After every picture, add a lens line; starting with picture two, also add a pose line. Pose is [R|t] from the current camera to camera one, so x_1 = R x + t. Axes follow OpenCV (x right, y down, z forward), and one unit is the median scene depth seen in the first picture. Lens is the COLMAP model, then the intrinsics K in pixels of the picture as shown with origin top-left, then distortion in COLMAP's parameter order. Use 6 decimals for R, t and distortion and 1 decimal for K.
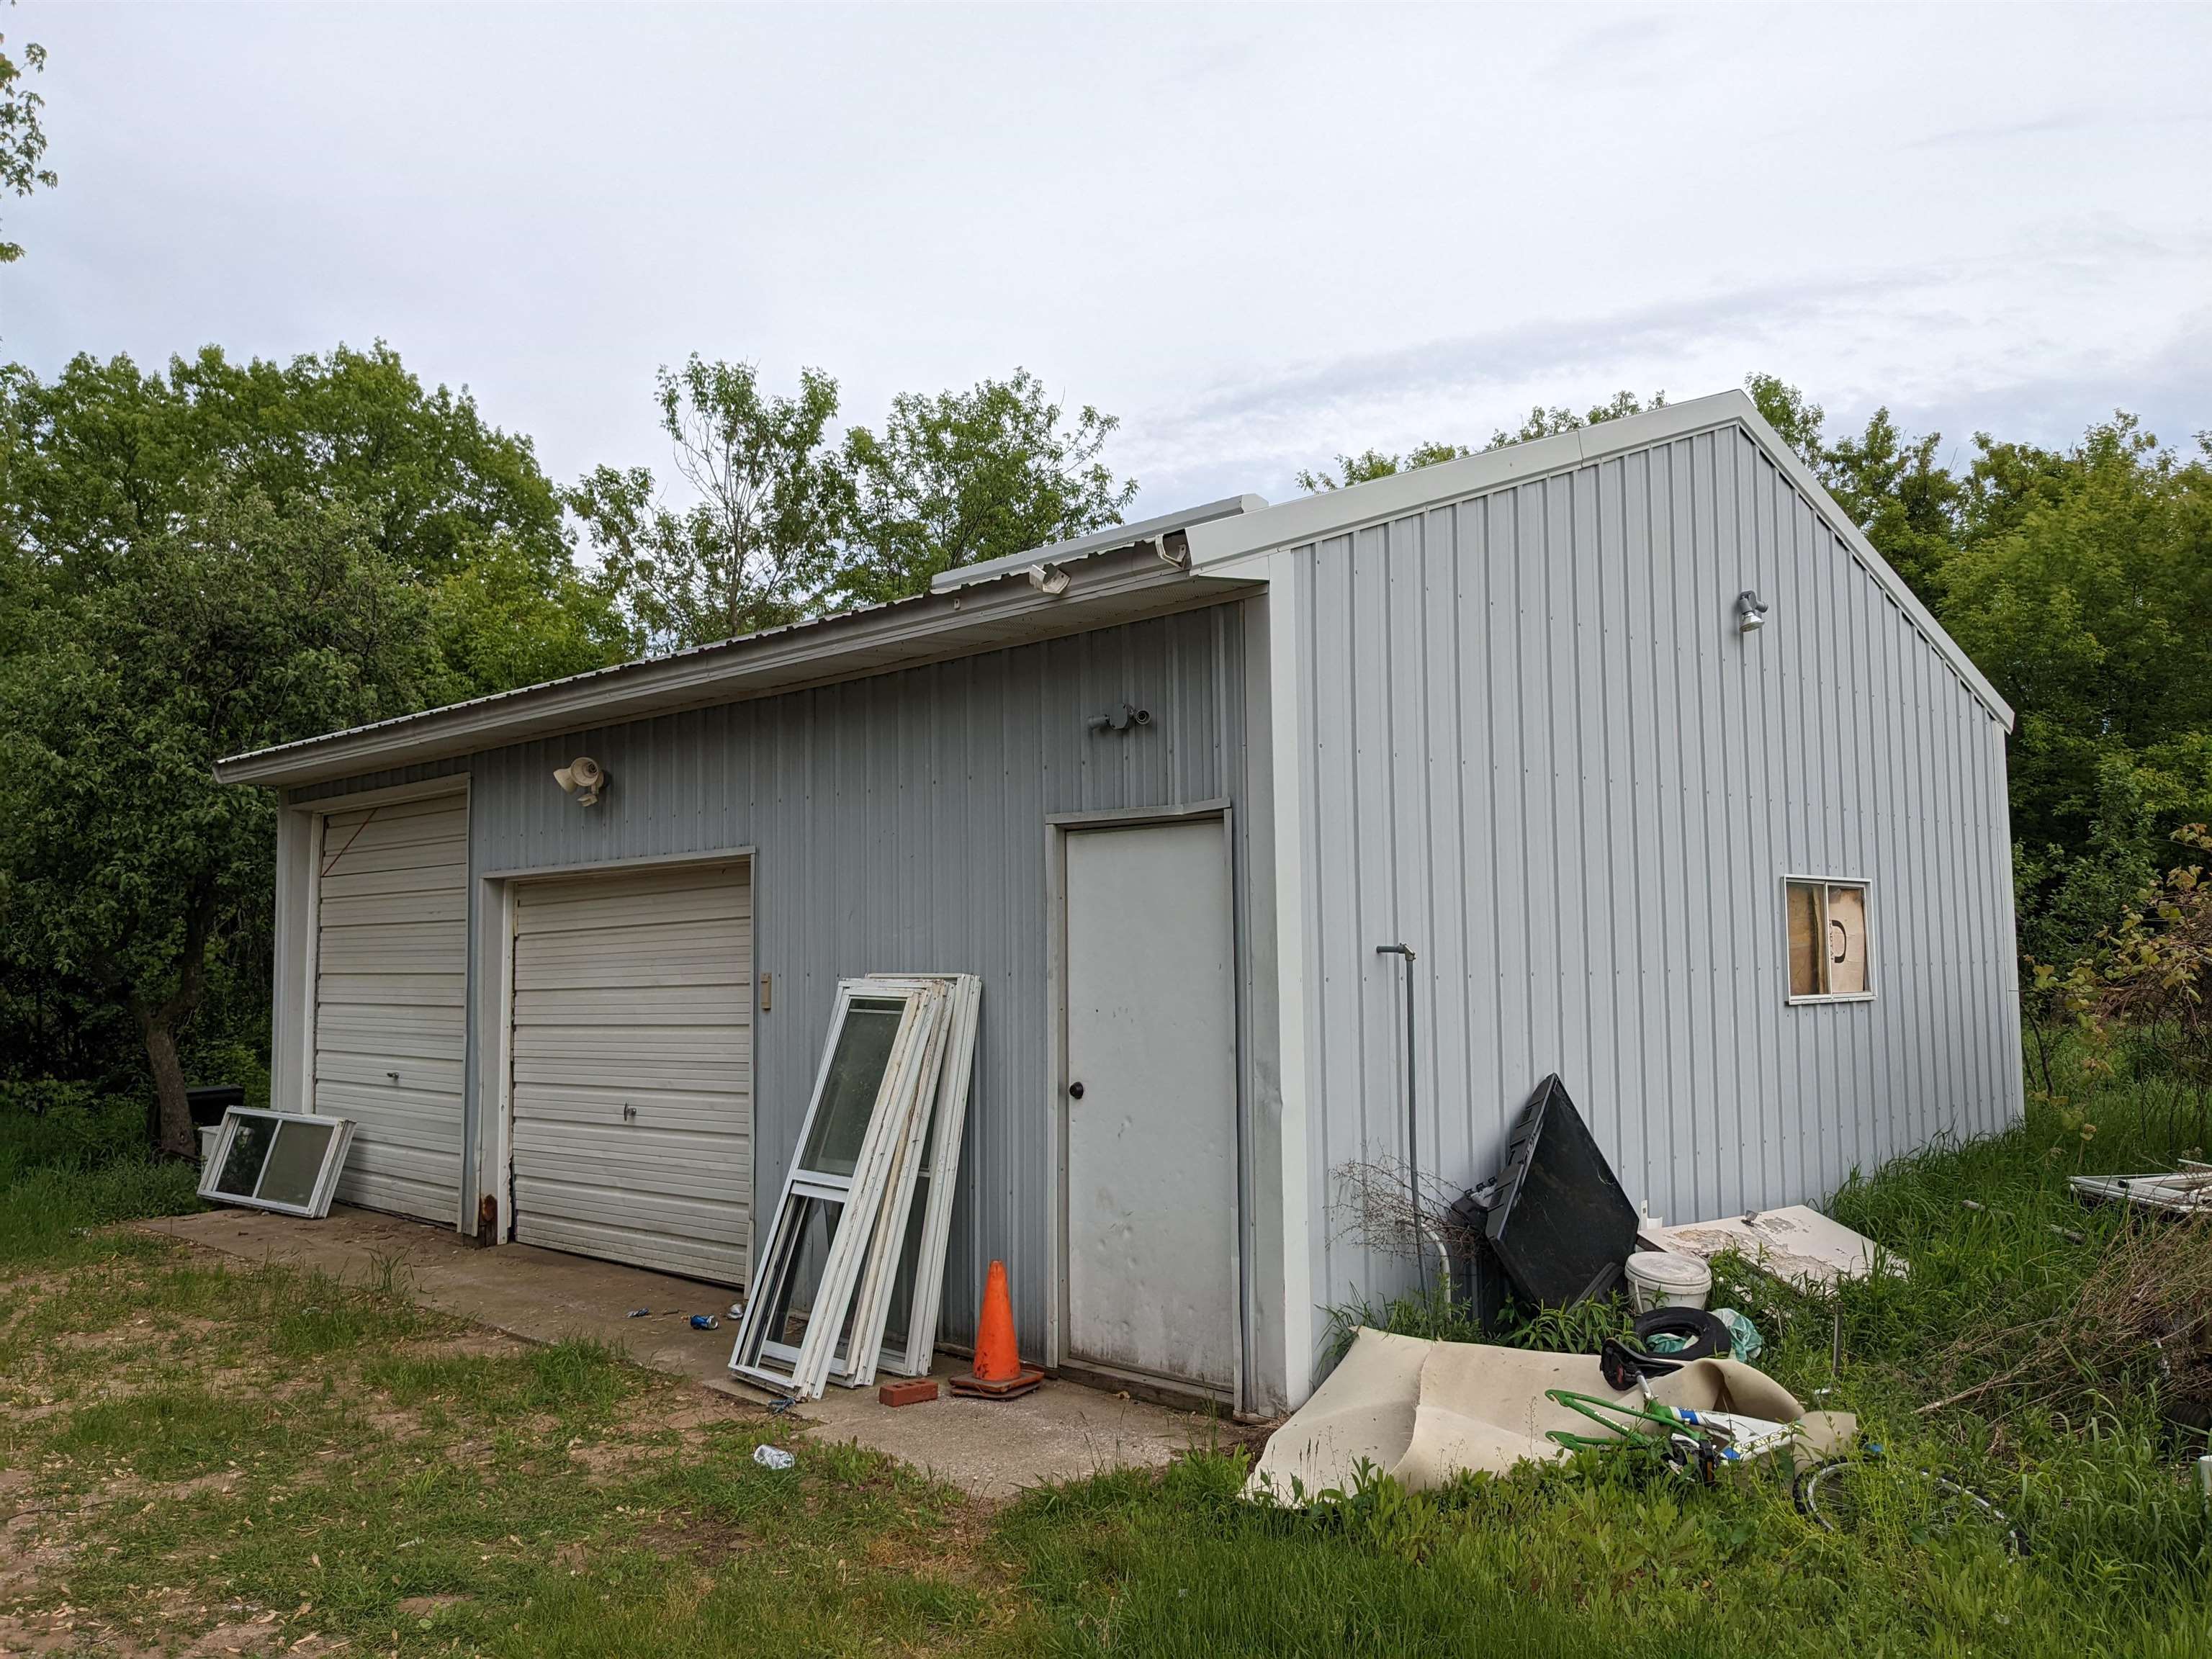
lens RADIAL K [[1717.9, 0, 1106.0], [0, 1717.9, 829.5], [0, 0, 1]] dist [0.081865, -0.181203]
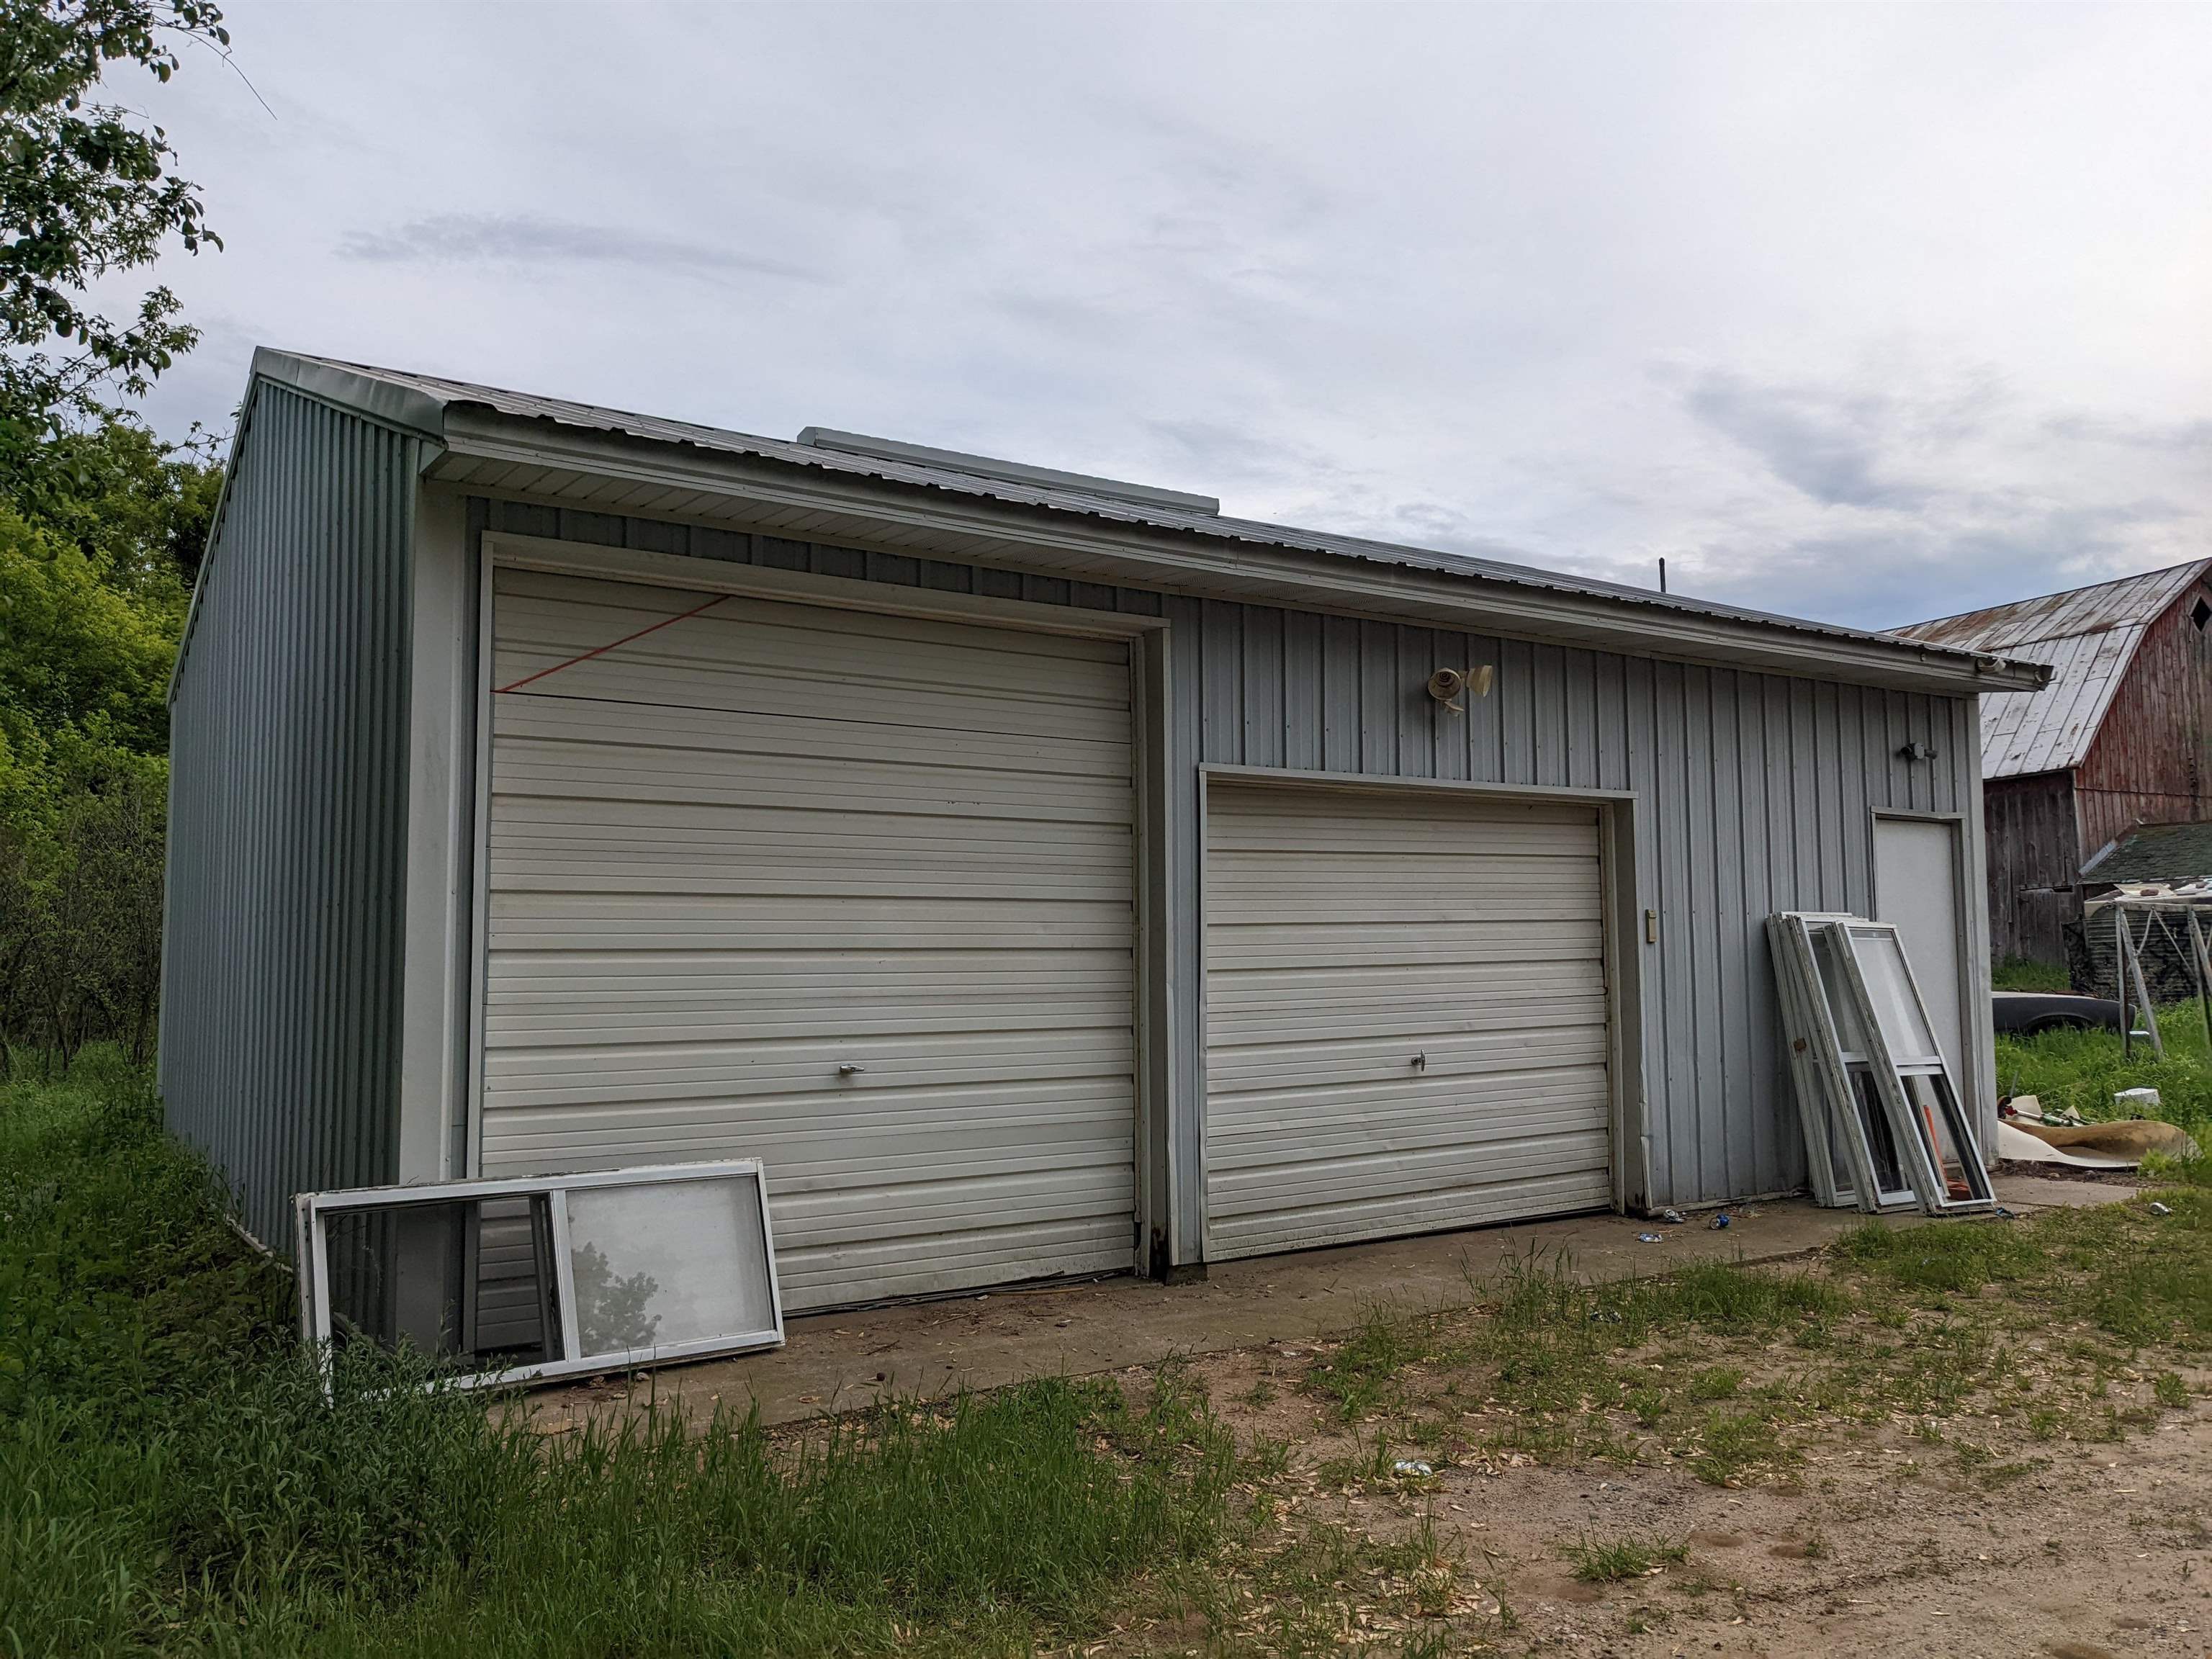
lens RADIAL K [[1717.9, 0, 1106.0], [0, 1717.9, 829.5], [0, 0, 1]] dist [0.081865, -0.181203]
pose [[0.207387, 0.085397, 0.974524, -1.186854], [-0.067679, 0.995048, -0.072793, 0.120143], [-0.975915, -0.050859, 0.212140, 0.976048]]
